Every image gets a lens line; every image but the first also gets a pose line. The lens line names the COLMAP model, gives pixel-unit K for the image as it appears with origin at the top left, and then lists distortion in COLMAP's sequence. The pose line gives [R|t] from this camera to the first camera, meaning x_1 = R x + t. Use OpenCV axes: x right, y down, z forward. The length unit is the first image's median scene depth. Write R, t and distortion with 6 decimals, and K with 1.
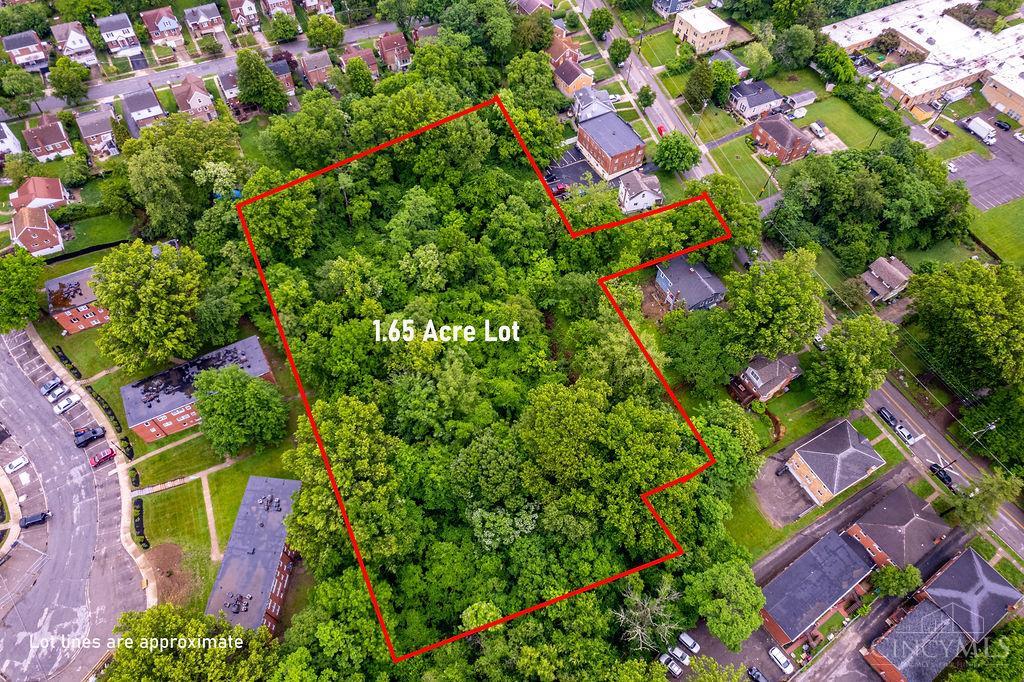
lens RADIAL K [[654.1, 0, 514.8], [0, 654.1, 342.0], [0, 0, 1]] dist [-0.090304, 0.090061]
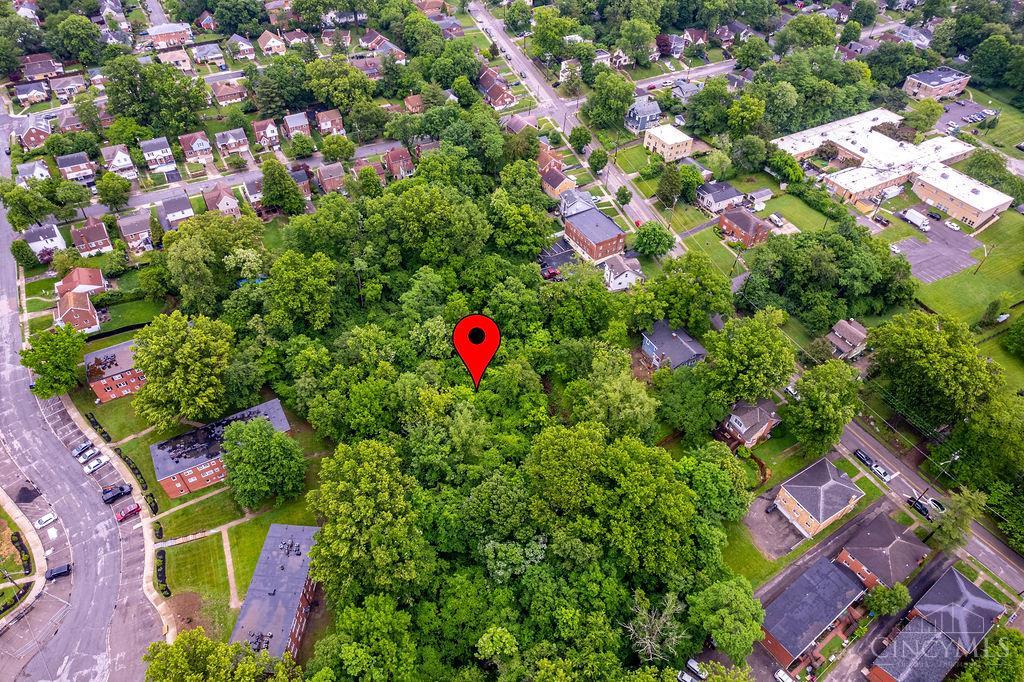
lens RADIAL K [[654.1, 0, 514.8], [0, 654.1, 342.0], [0, 0, 1]] dist [-0.090304, 0.090061]
pose [[0.999445, -0.022790, 0.024277, -0.028687], [0.027054, 0.980814, -0.193059, 0.118460], [-0.019411, 0.193609, 0.980887, -0.088951]]
